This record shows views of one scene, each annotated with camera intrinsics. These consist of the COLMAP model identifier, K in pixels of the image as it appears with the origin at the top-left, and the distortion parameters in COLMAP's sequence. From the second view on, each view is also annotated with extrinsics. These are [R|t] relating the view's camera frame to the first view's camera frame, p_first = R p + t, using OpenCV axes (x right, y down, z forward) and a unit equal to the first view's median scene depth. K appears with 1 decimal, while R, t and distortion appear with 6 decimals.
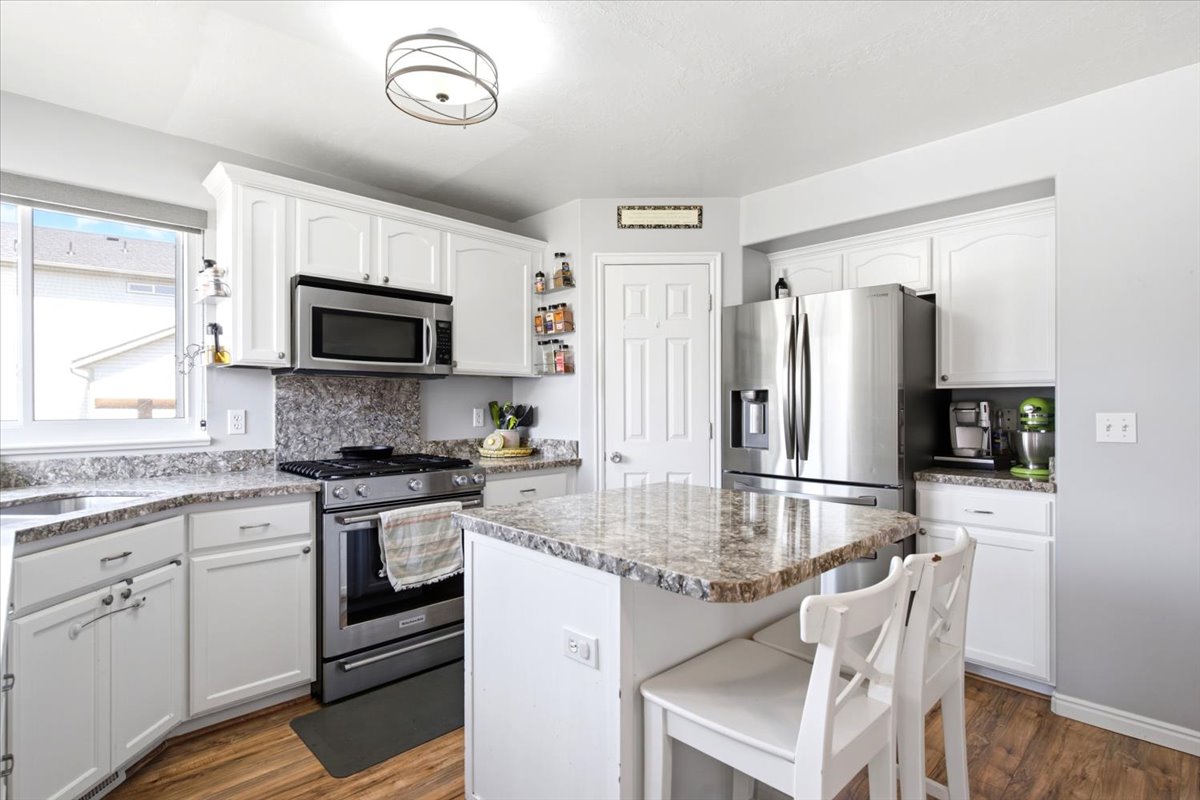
lens RADIAL K [[579.1, 0, 595.9], [0, 579.1, 401.5], [0, 0, 1]] dist [0.000878, -0.000014]
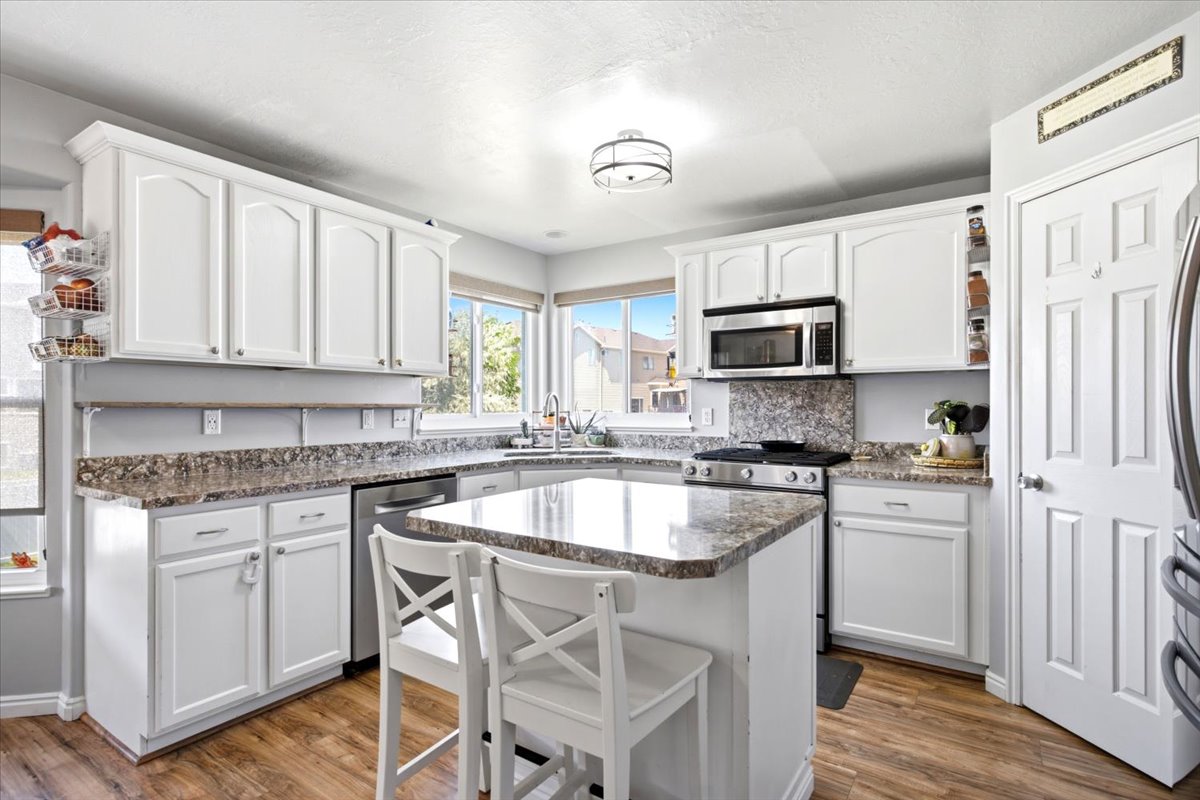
lens RADIAL K [[587.7, 0, 593.3], [0, 587.7, 404.2], [0, 0, 1]] dist [-0.000796, -0.000521]
pose [[0.199400, 0.000625, -0.979918, 0.658882], [0.006418, 0.999978, 0.001944, -0.000056], [0.979897, -0.006677, 0.199392, 0.383527]]
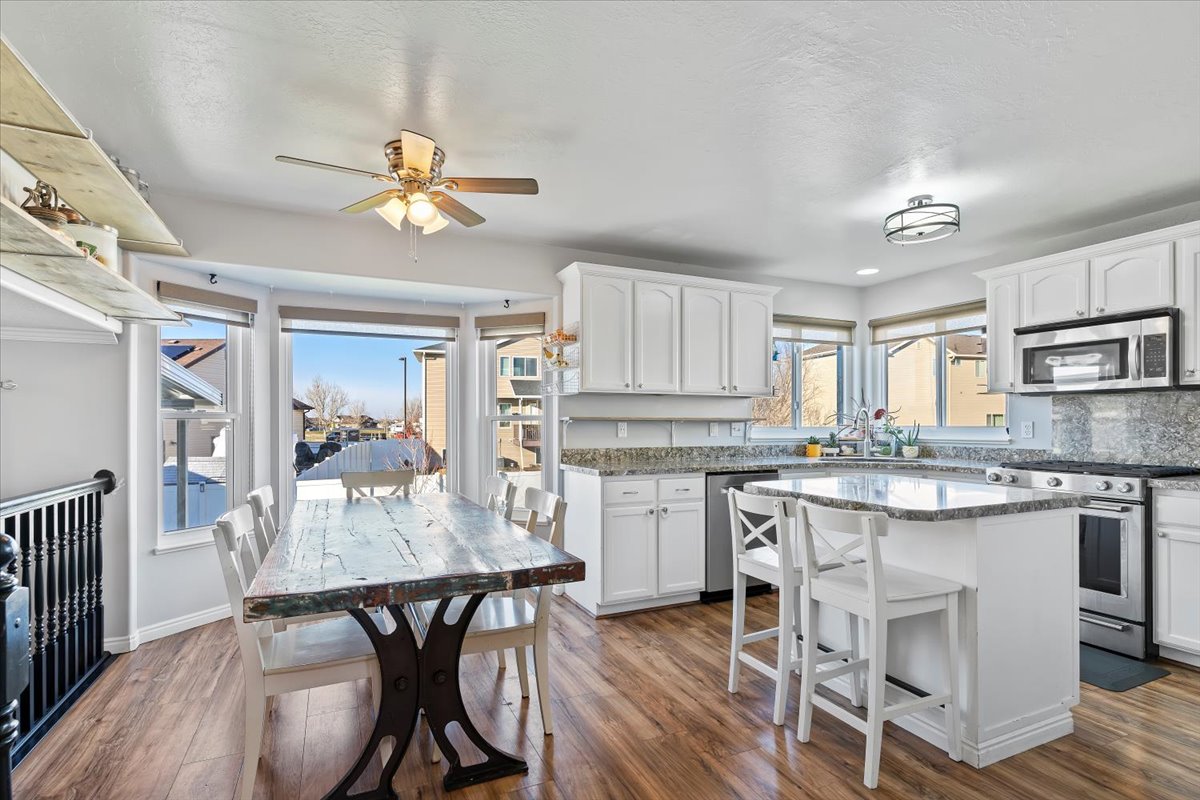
lens RADIAL K [[572.9, 0, 602.9], [0, 572.9, 421.7], [0, 0, 1]] dist [0.002608, -0.000265]
pose [[-0.329161, 0.002646, -0.944270, 0.984441], [0.008518, 0.999964, -0.000167, 0.005282], [0.944235, -0.008099, -0.329171, 0.406840]]
